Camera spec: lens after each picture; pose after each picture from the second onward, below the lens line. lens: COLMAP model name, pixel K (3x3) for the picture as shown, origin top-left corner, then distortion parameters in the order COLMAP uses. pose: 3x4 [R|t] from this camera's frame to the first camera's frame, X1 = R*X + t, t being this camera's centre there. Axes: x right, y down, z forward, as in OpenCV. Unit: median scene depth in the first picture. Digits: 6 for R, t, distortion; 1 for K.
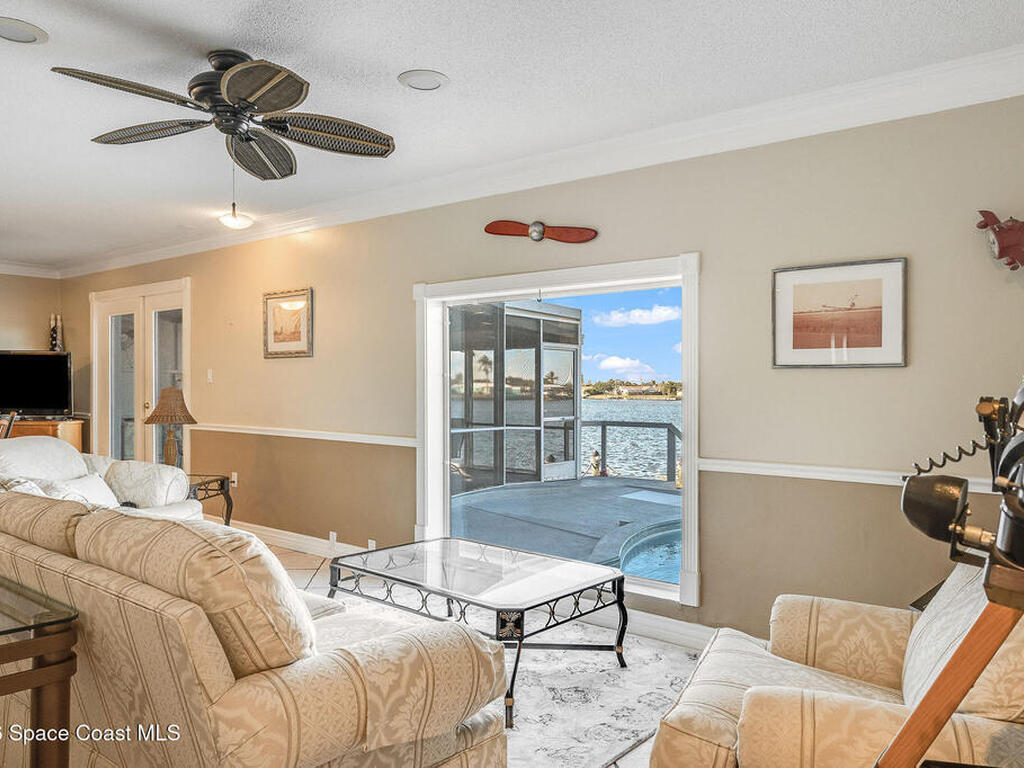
lens RADIAL K [[746.6, 0, 512.0], [0, 746.6, 384.0], [0, 0, 1]] dist [0.004724, 0.000868]
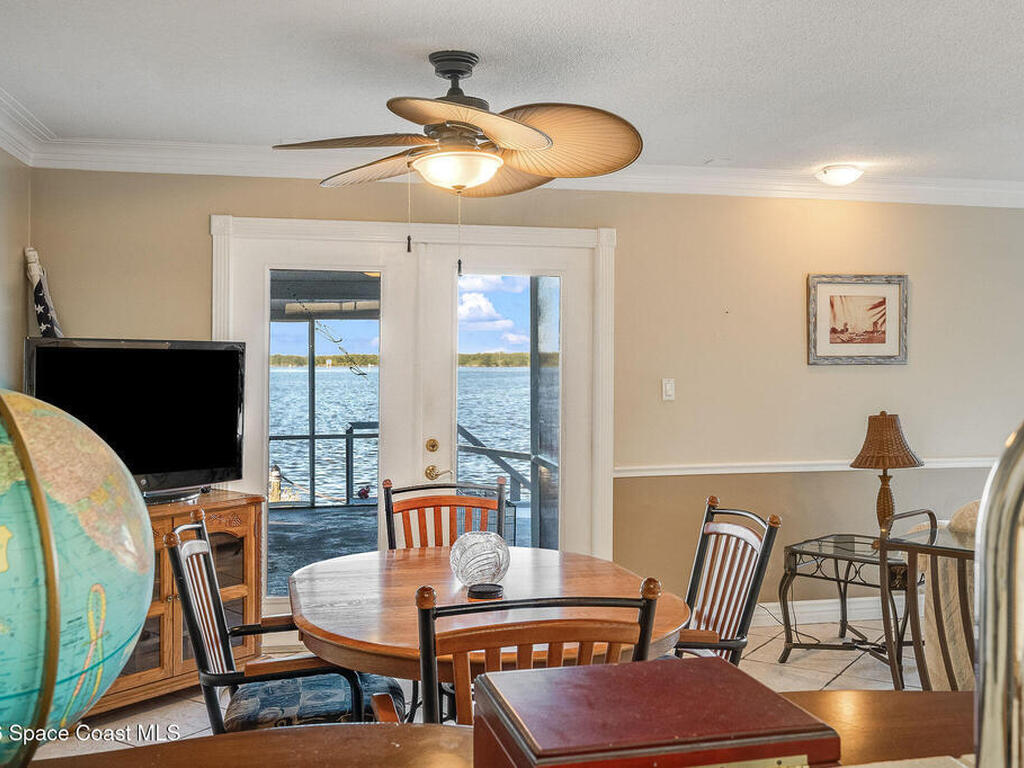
lens RADIAL K [[1018.2, 0, 514.7], [0, 1018.2, 358.9], [0, 0, 1]] dist [-0.002655, 0.000941]
pose [[0.630762, -0.001519, 0.775975, -1.426947], [0.006370, 0.999975, -0.003221, -0.043313], [-0.775950, 0.006975, 0.630755, 0.678074]]
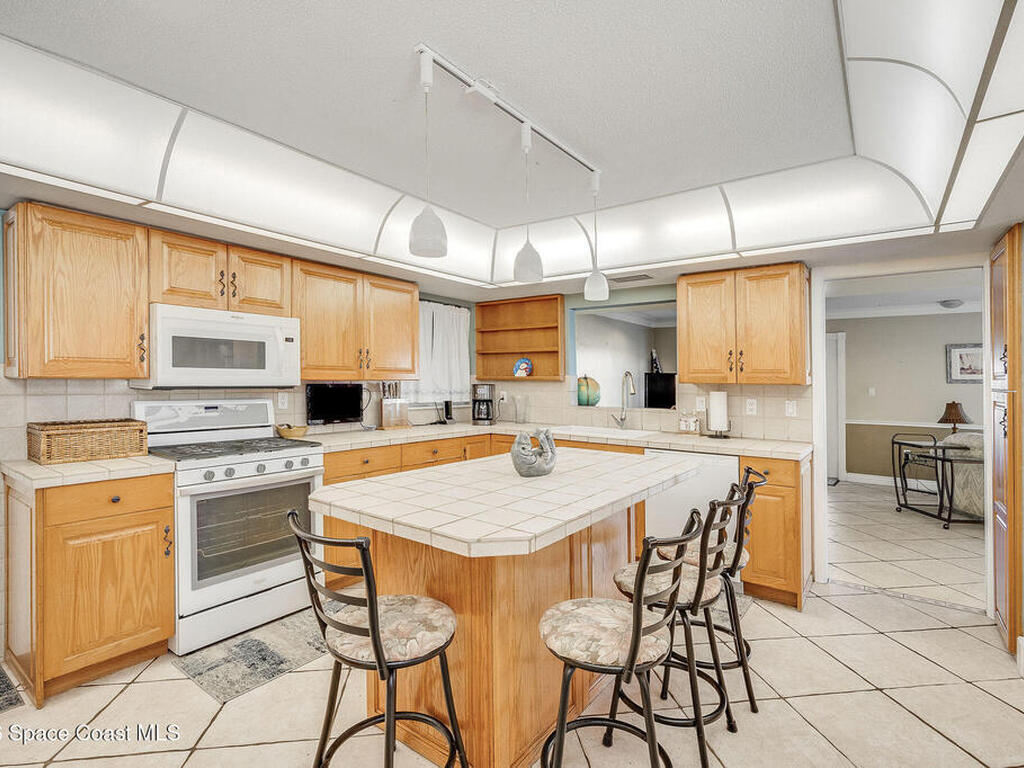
lens RADIAL K [[498.5, 0, 512.0], [0, 498.5, 384.0], [0, 0, 1]] dist [-0.014753, -0.000192]
pose [[0.998856, 0.011615, 0.046389, -1.552604], [-0.011578, 0.999932, -0.001075, -0.021709], [-0.046398, 0.000536, 0.998923, -0.091906]]
